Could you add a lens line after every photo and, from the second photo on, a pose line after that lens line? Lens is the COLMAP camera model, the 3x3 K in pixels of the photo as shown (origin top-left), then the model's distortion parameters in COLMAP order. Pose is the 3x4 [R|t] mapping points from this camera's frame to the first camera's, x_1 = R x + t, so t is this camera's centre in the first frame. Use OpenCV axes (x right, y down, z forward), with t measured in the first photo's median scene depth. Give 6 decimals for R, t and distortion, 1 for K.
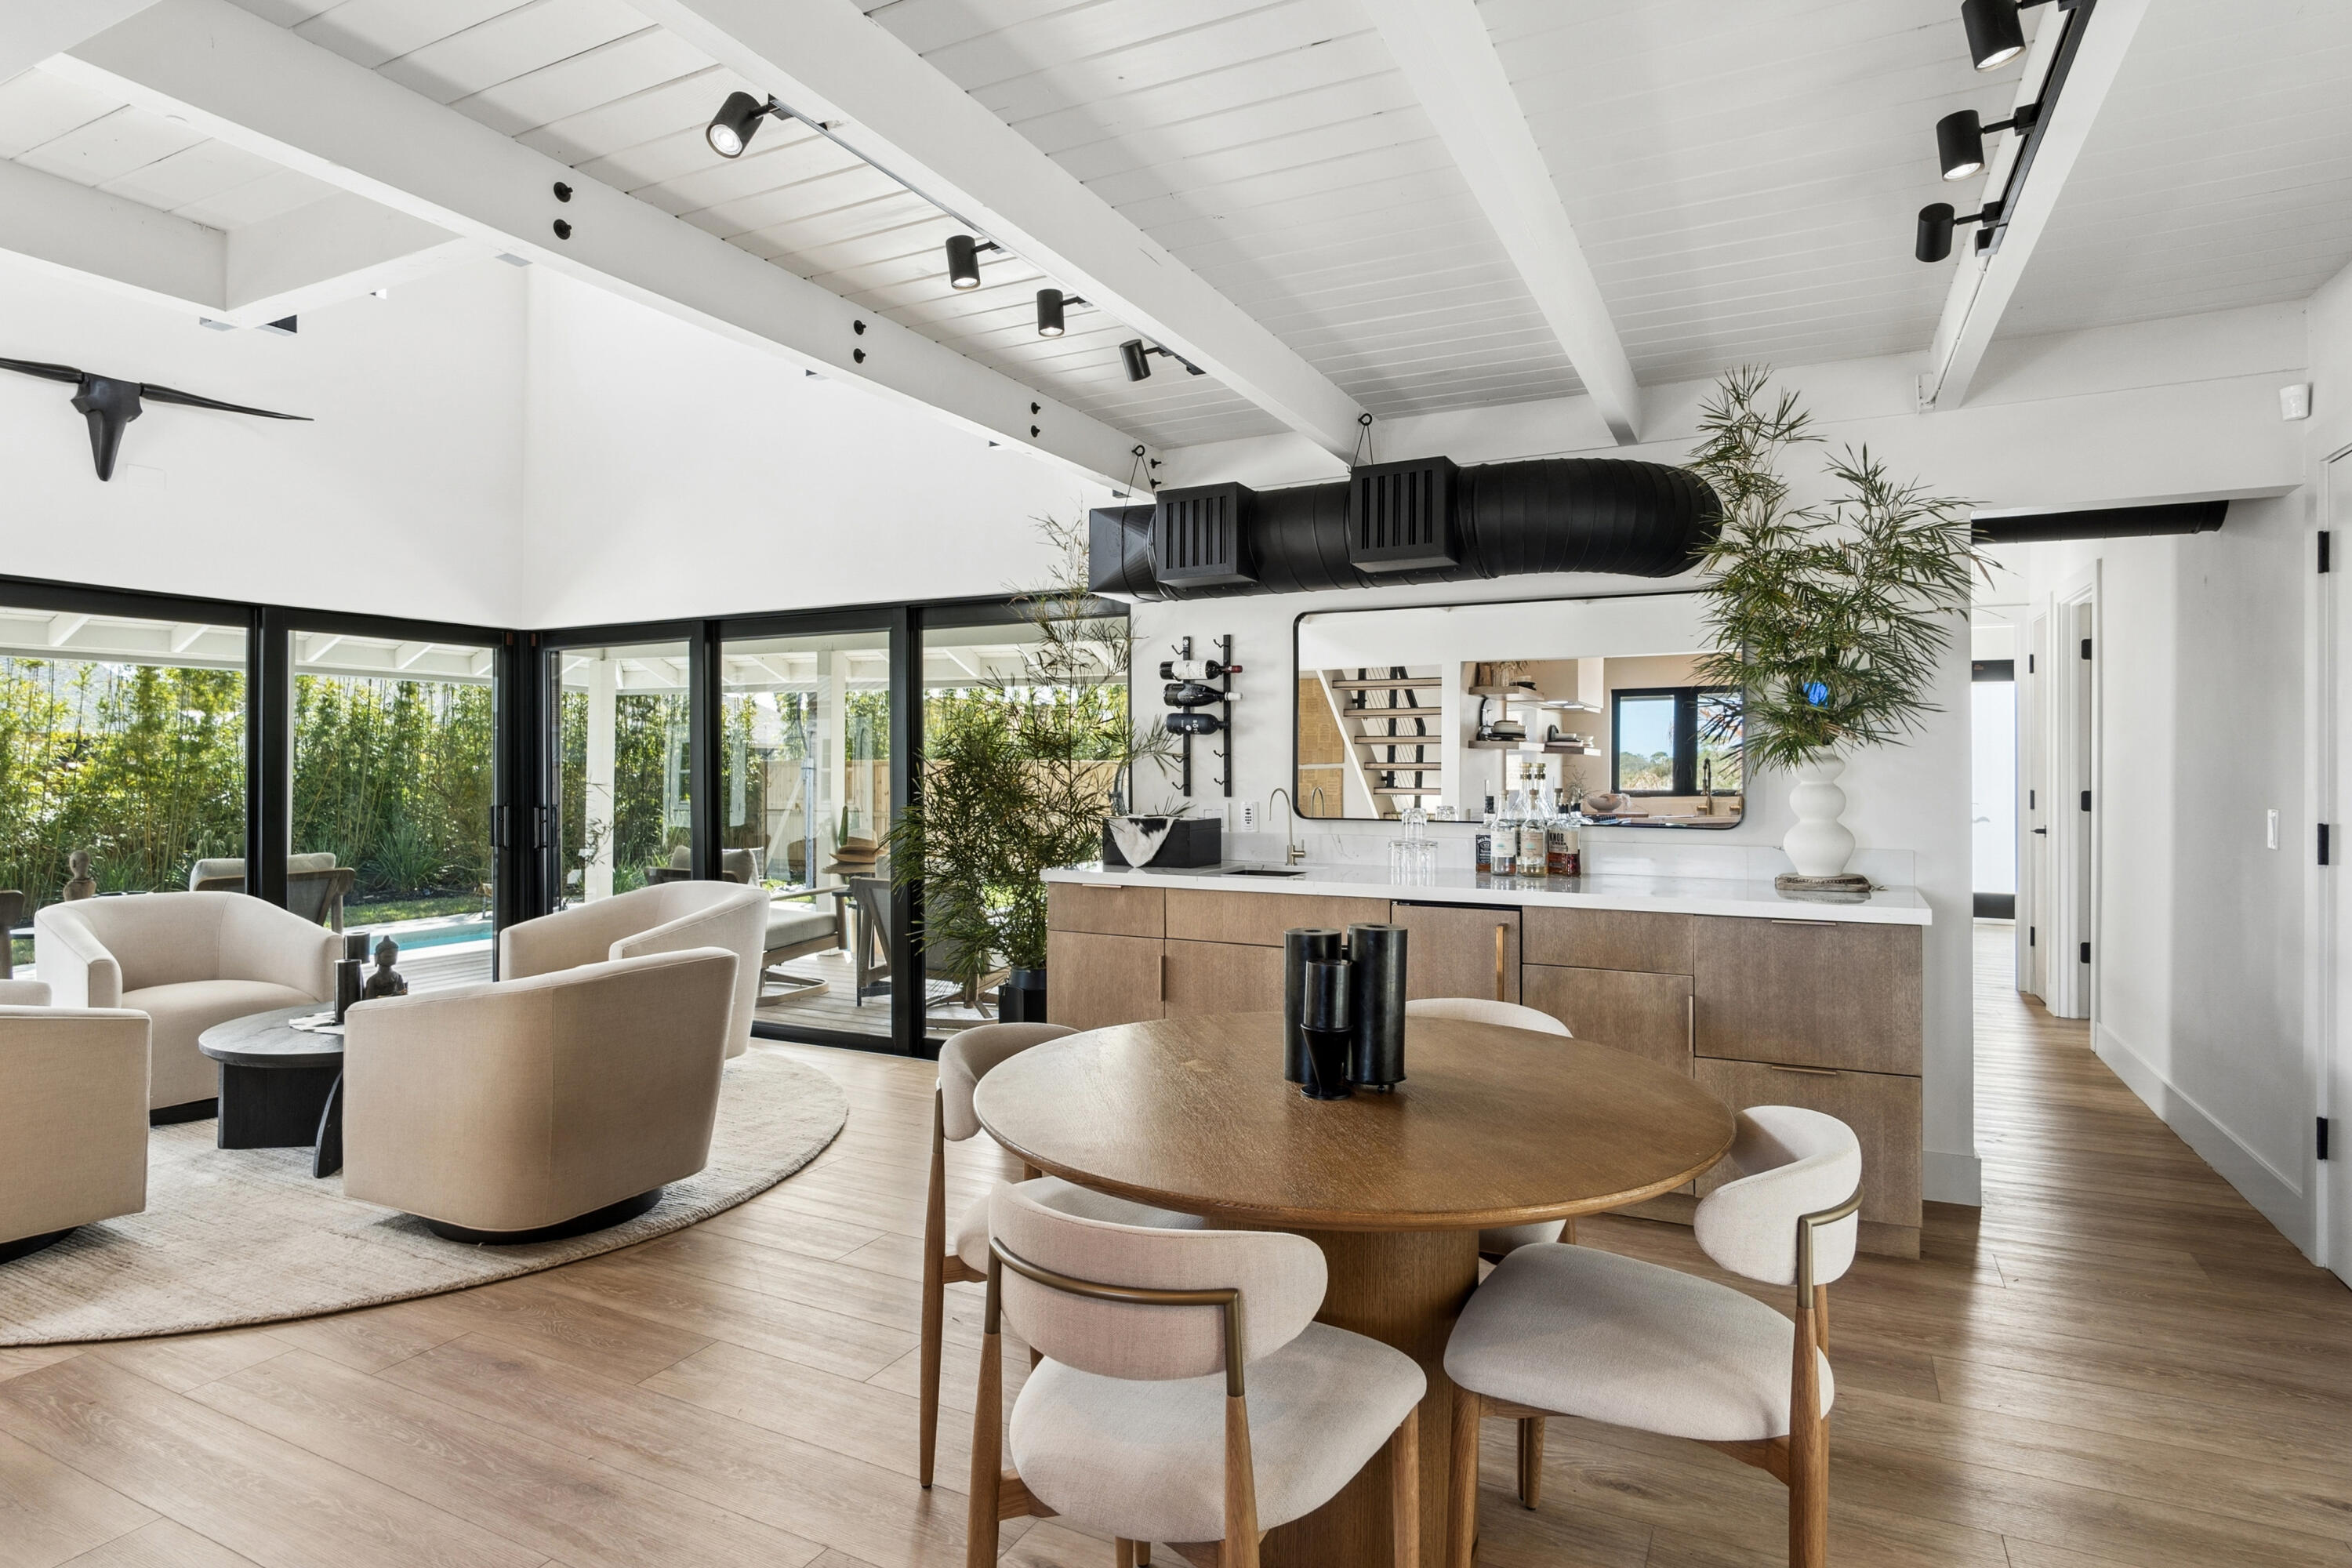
lens RADIAL K [[1262.7, 0, 1165.9], [0, 1262.7, 773.4], [0, 0, 1]] dist [-0.017595, 0.009873]
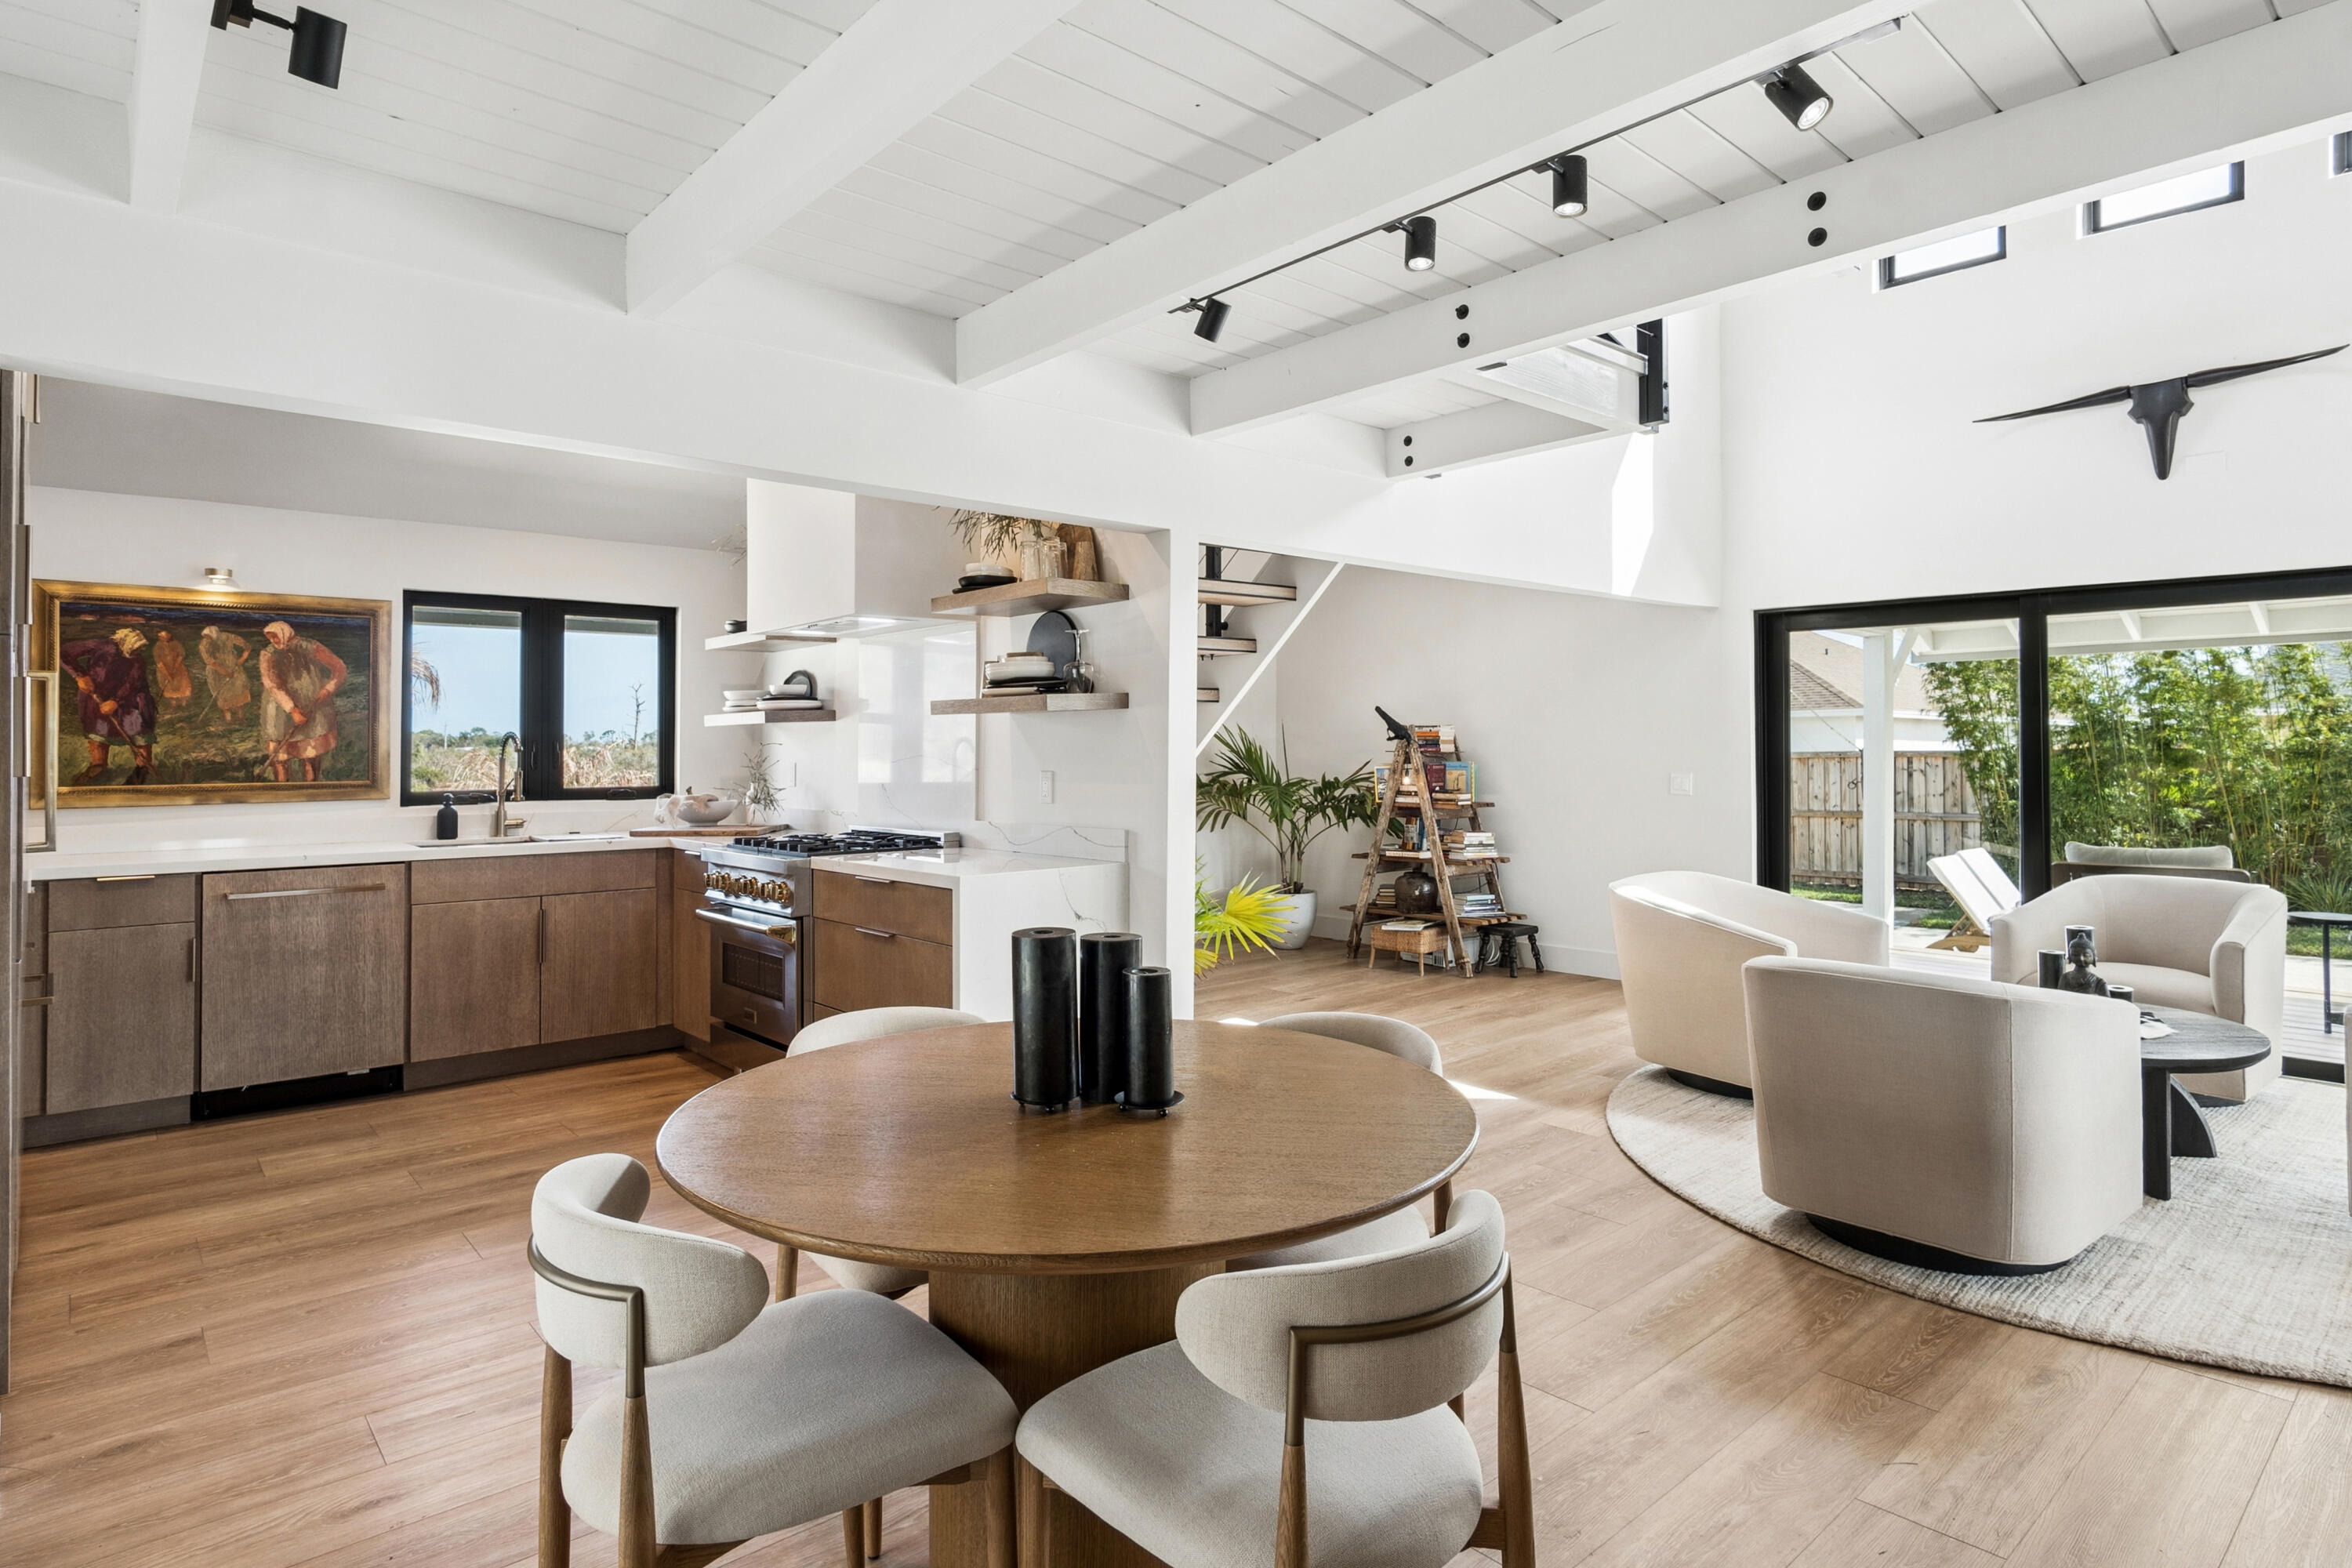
lens RADIAL K [[1279.0, 0, 1175.6], [0, 1279.0, 729.3], [0, 0, 1]] dist [-0.003311, 0.001978]
pose [[-0.375275, -0.013378, -0.926817, 0.519446], [0.000795, 0.999891, -0.014755, -0.007241], [0.926913, -0.006274, -0.375224, 0.743639]]
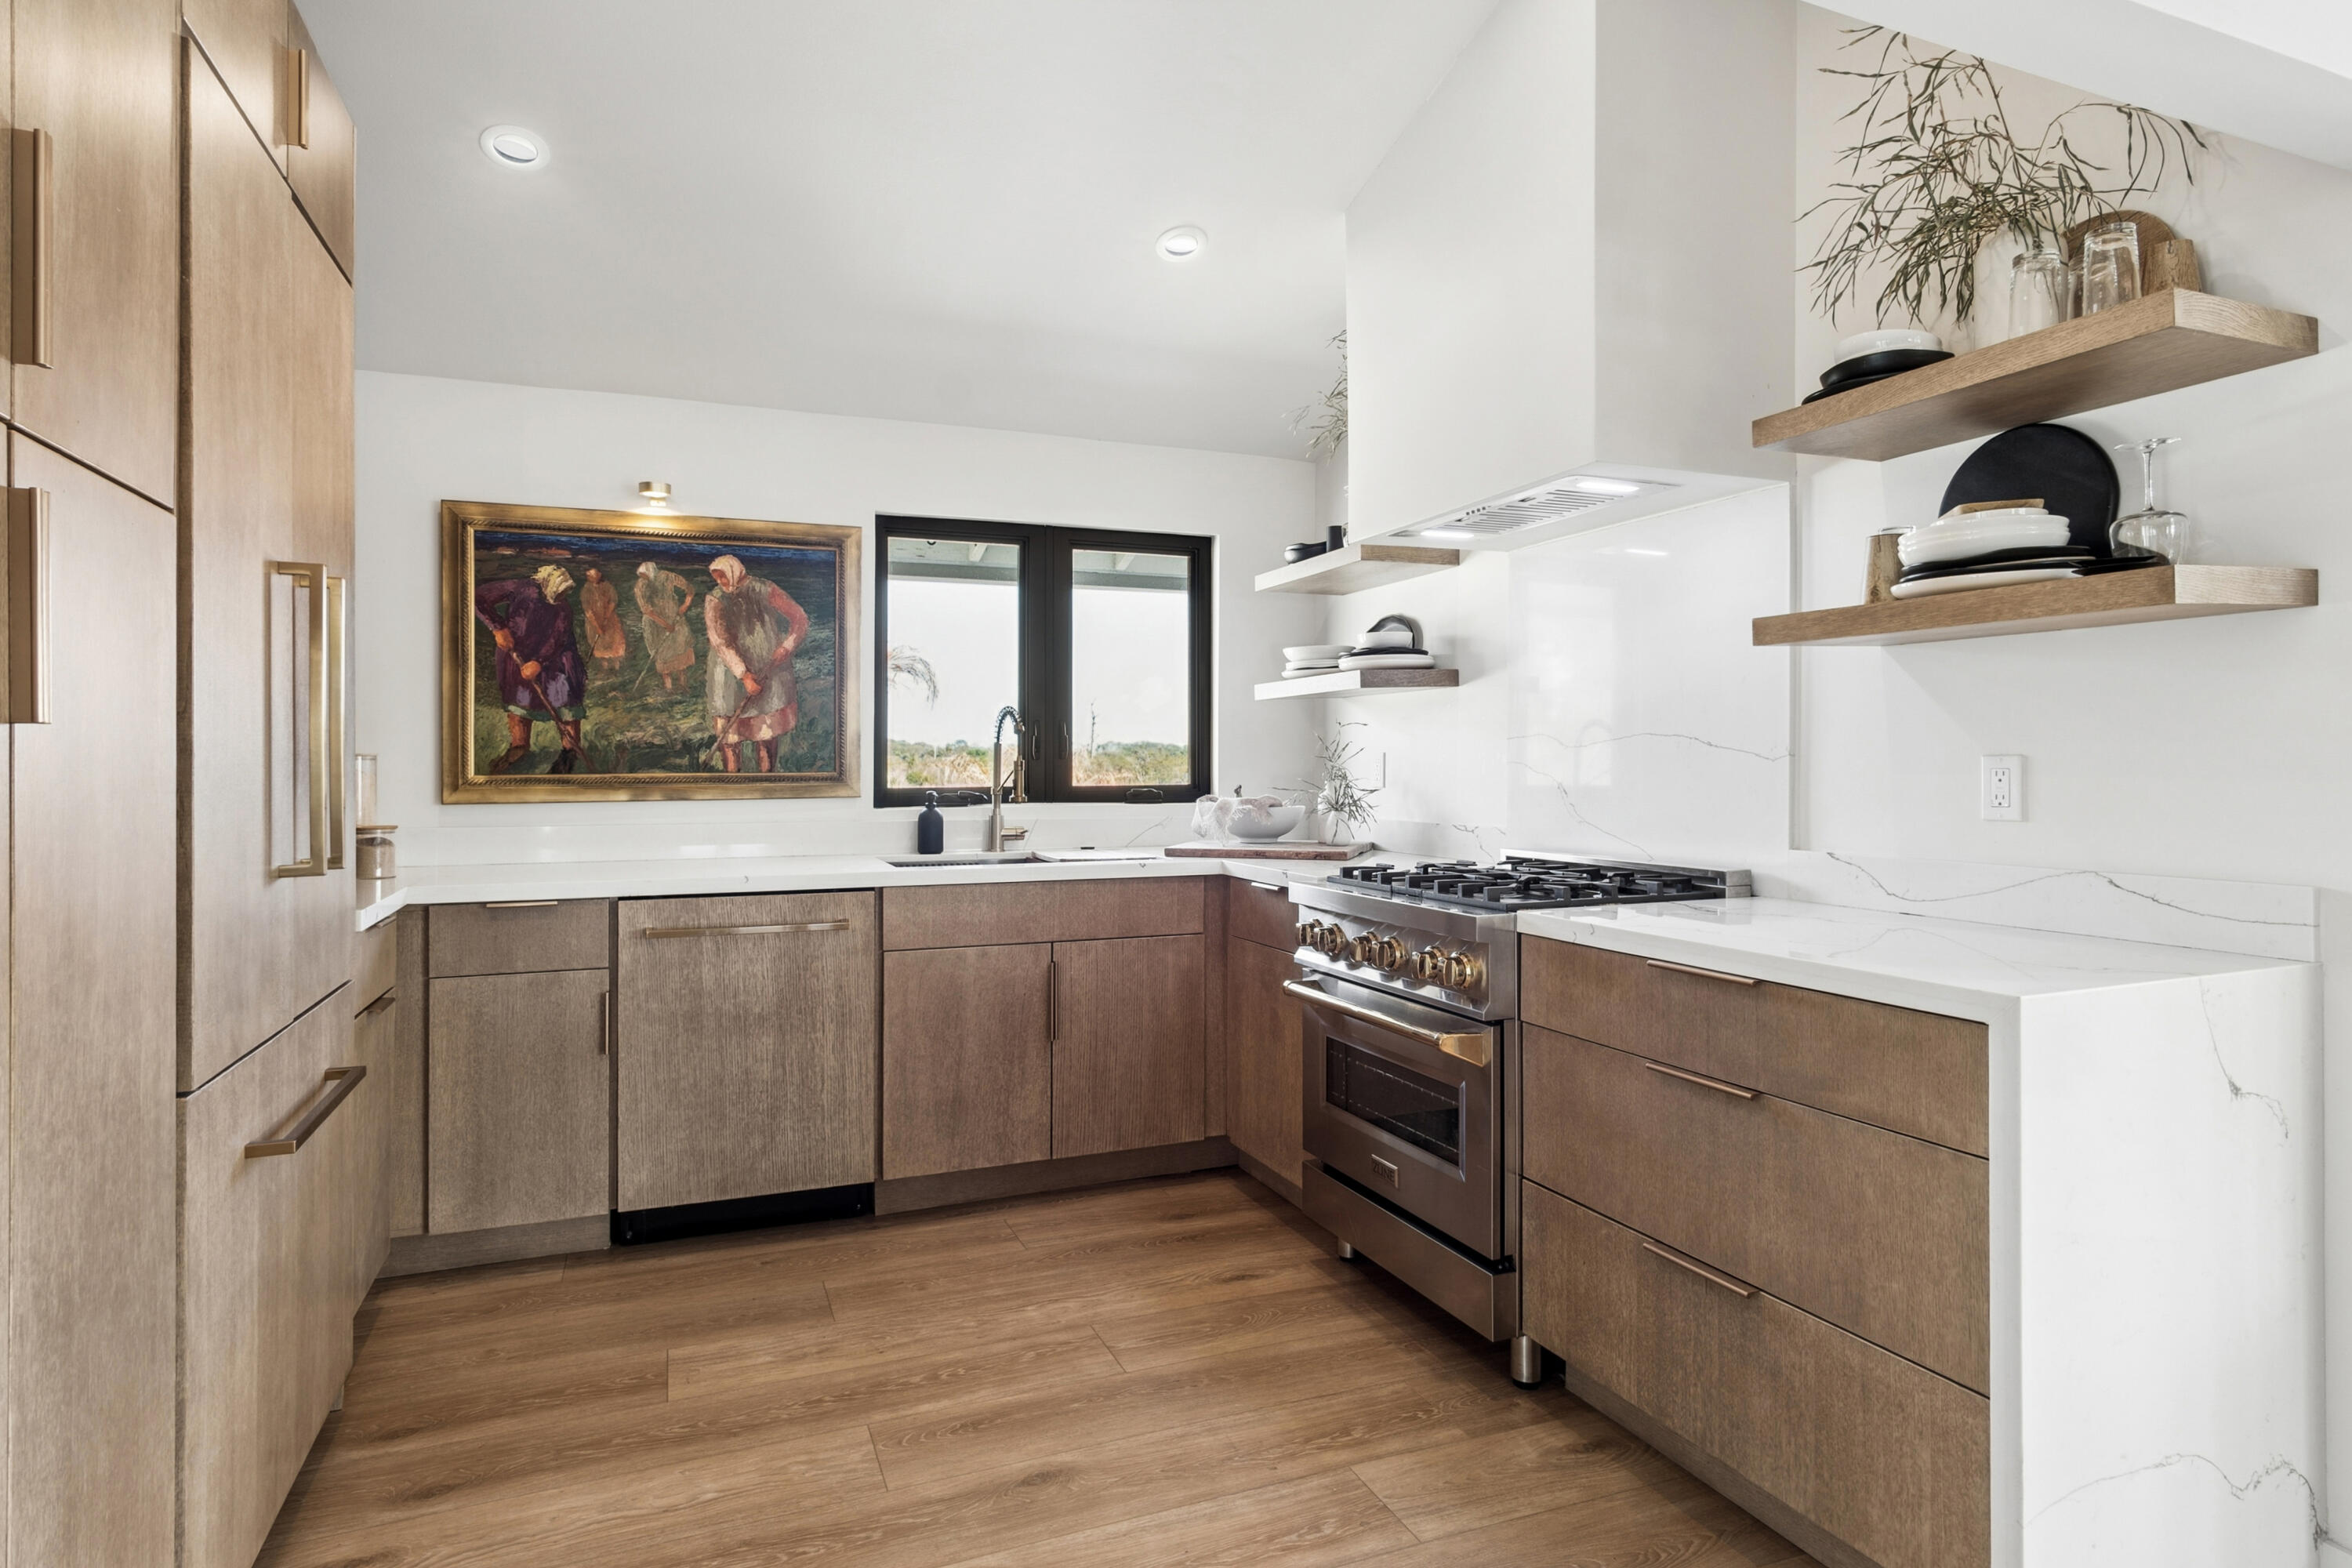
lens RADIAL K [[1261.6, 0, 1175.5], [0, 1261.6, 758.0], [0, 0, 1]] dist [-0.001628, 0.000012]
pose [[-0.656236, -0.002163, -0.754552, 0.168455], [-0.001579, 0.999998, -0.001493, 0.015530], [0.754554, 0.000212, -0.656238, 0.307608]]
